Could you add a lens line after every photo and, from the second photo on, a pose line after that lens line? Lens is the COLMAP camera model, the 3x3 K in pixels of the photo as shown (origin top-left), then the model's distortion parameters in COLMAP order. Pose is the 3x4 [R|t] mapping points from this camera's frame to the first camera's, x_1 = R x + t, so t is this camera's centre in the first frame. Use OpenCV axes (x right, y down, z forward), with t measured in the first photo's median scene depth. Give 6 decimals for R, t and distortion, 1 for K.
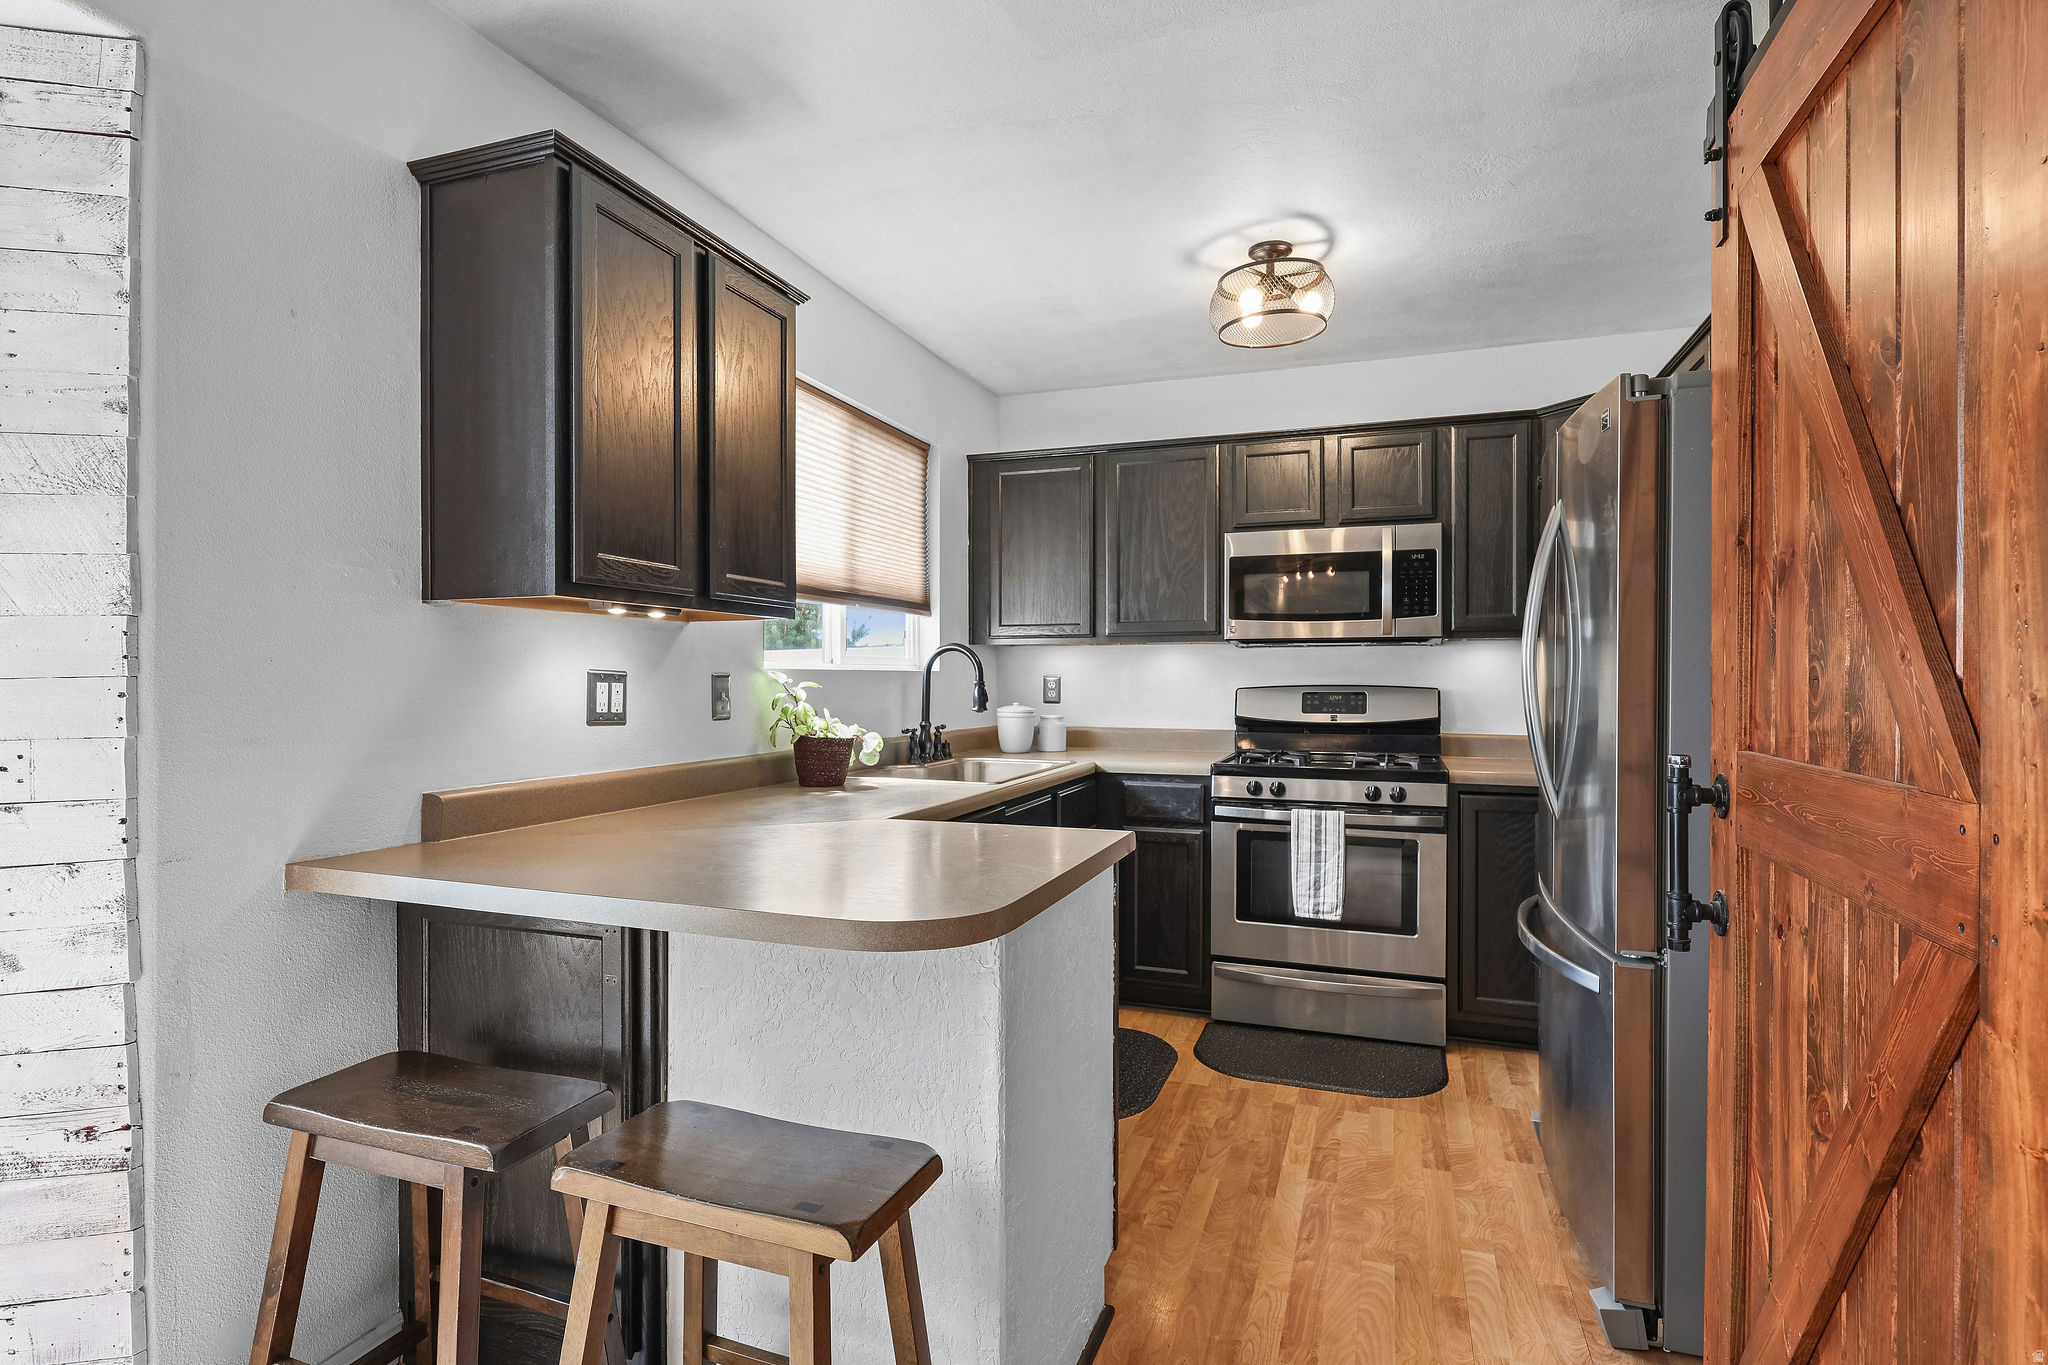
lens RADIAL K [[1029.4, 0, 1013.5], [0, 1029.4, 682.6], [0, 0, 1]] dist [-0.000732, 0.001042]
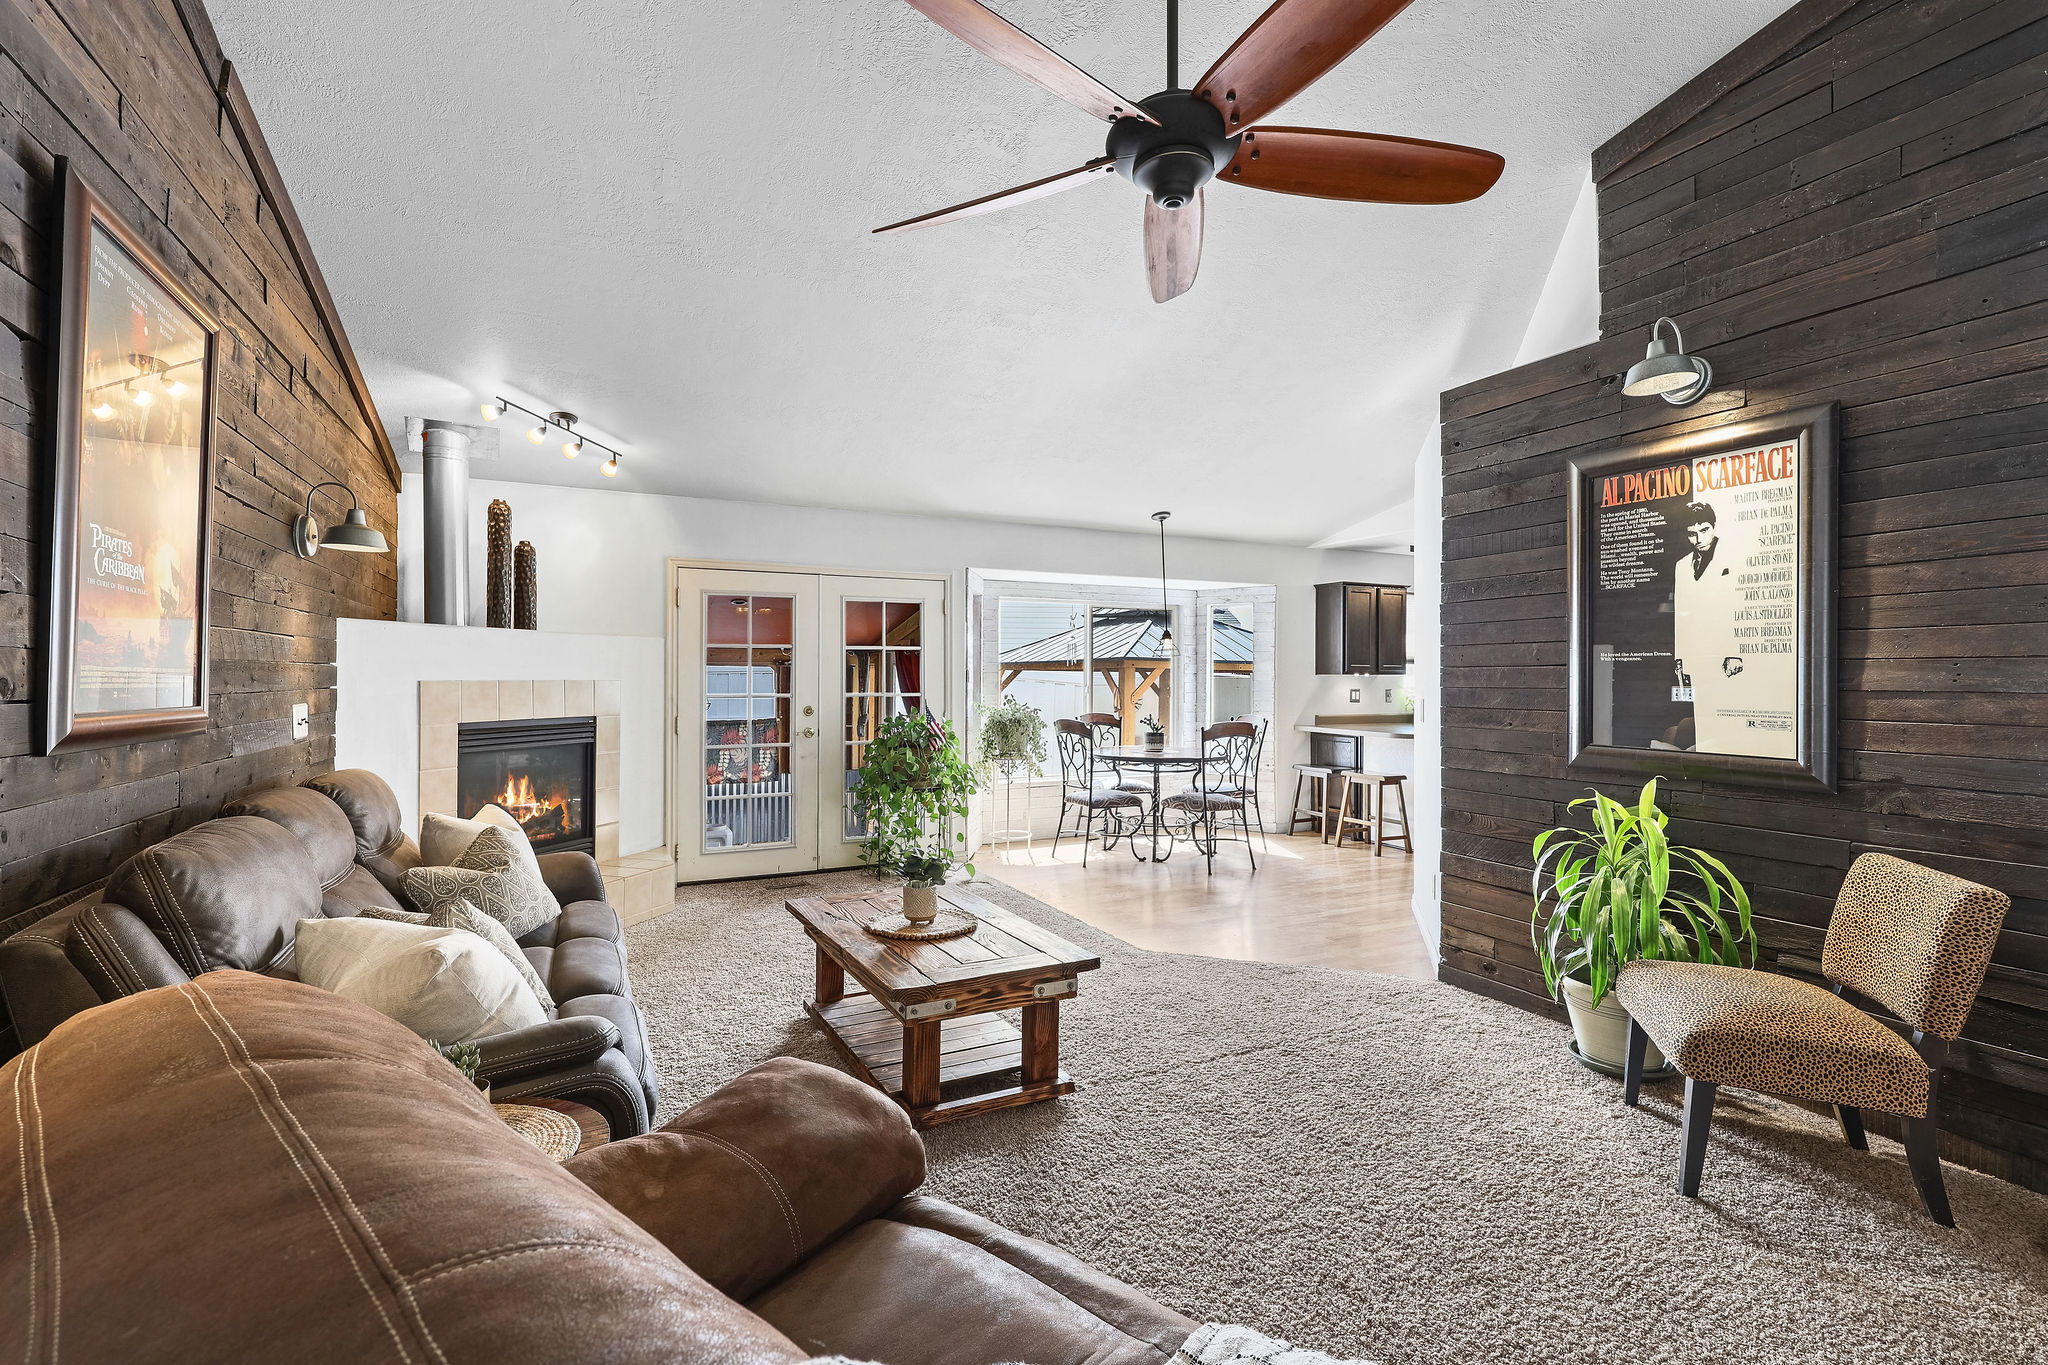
lens RADIAL K [[911.6, 0, 993.7], [0, 911.6, 671.2], [0, 0, 1]] dist [0.003530, 0.000031]
pose [[0.706567, -0.002331, -0.707642, 0.755024], [-0.004923, 0.999954, -0.008210, -0.029360], [0.707629, 0.009285, 0.706523, -1.683615]]
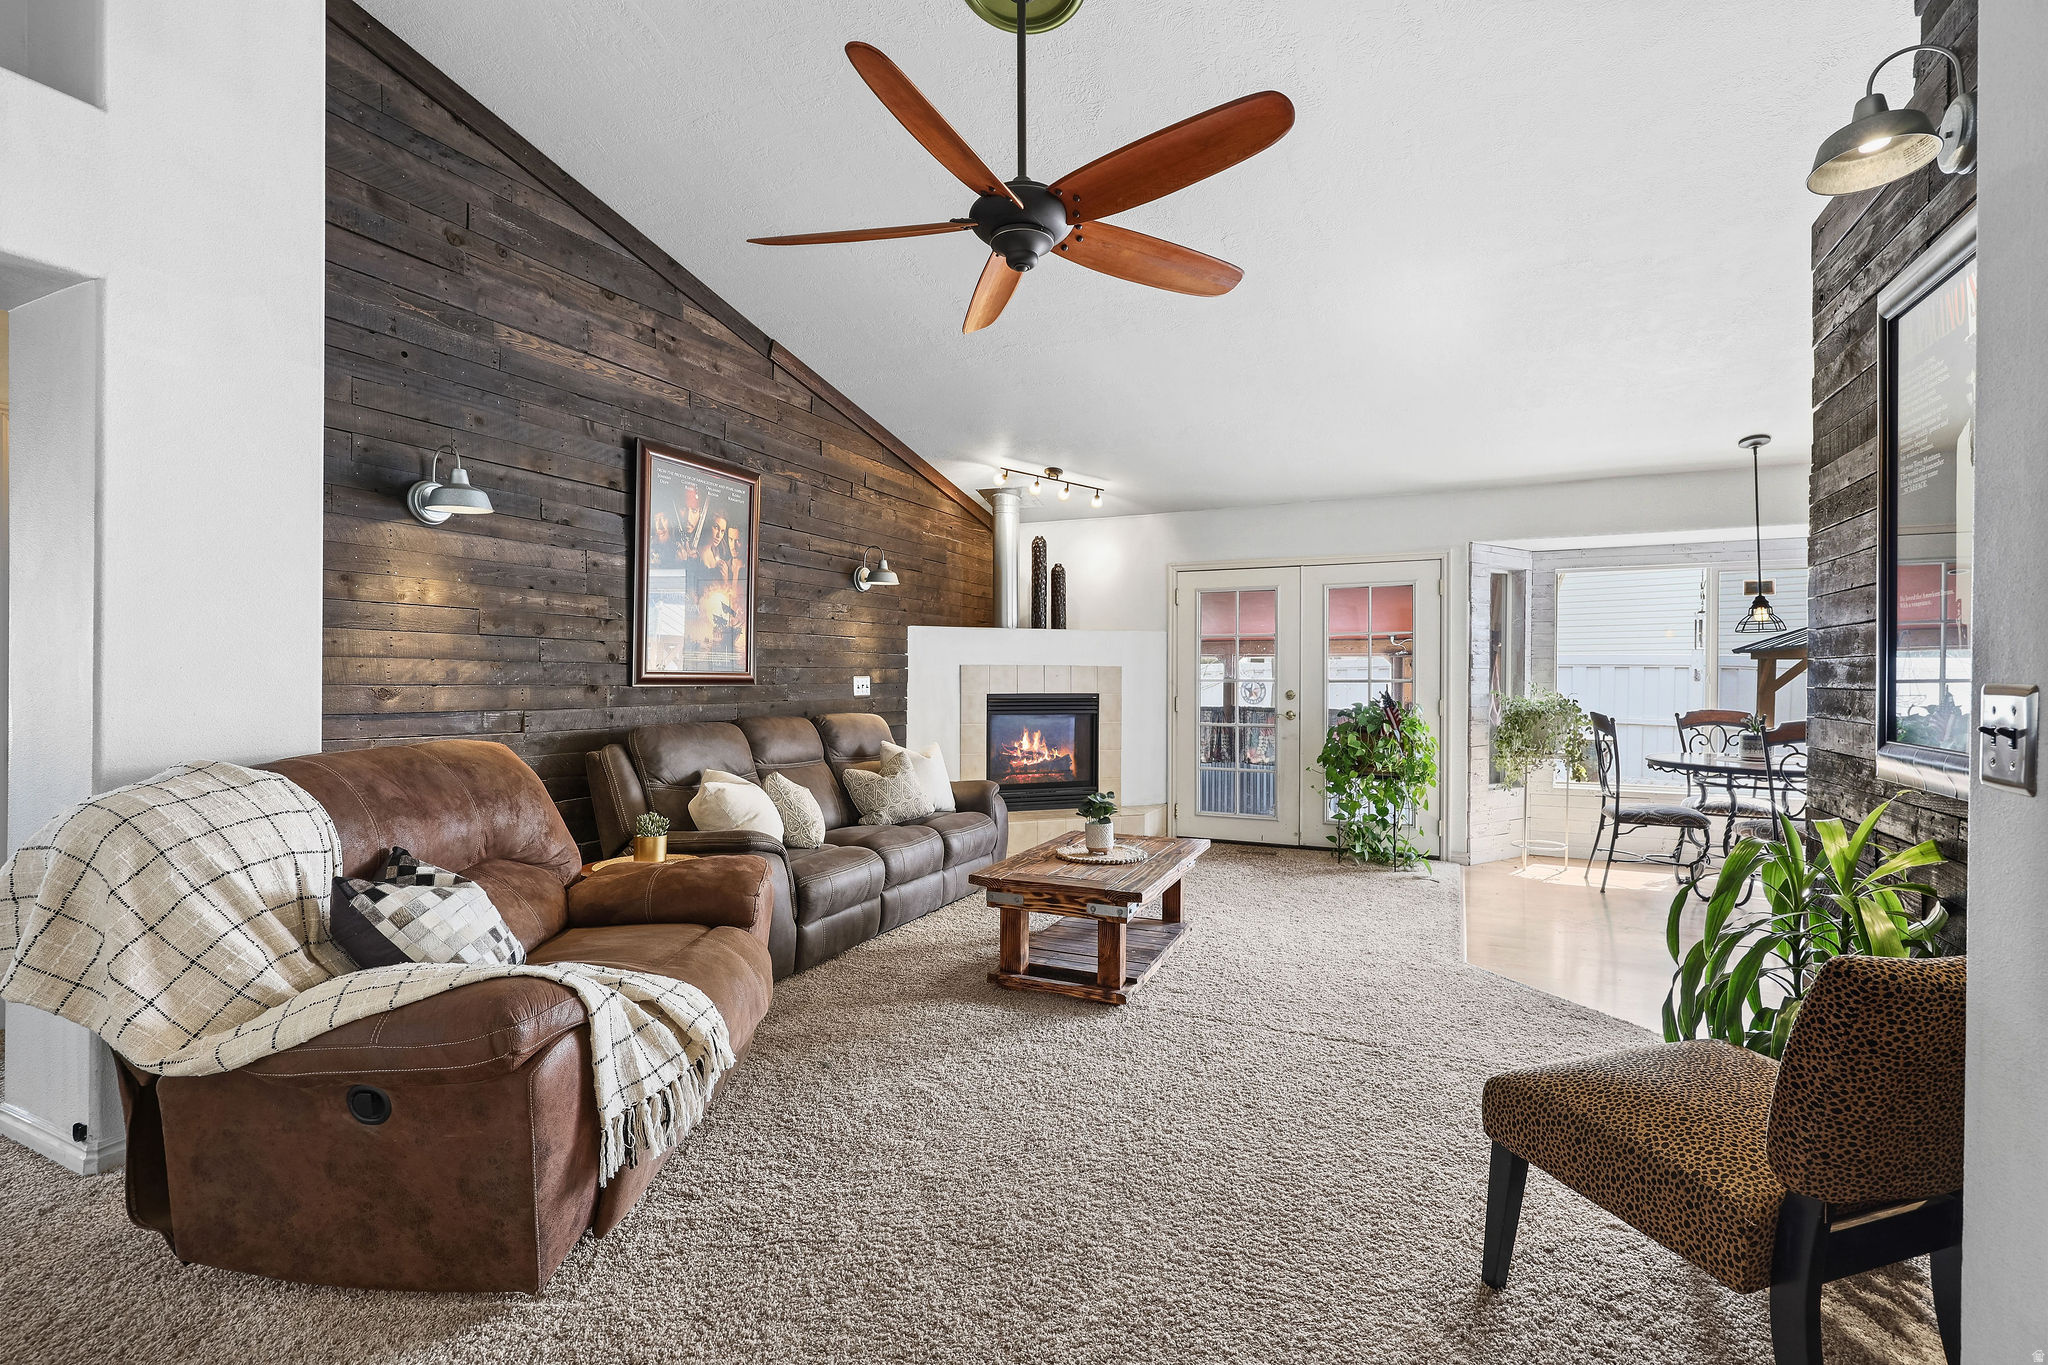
lens RADIAL K [[911.6, 0, 1006.3], [0, 911.6, 681.3], [0, 0, 1]] dist [0.003530, 0.000031]
pose [[-0.102633, 0.006860, -0.994696, 1.197494], [-0.006607, 0.999949, 0.007578, -0.003239], [0.994697, 0.007350, -0.102583, -1.065457]]
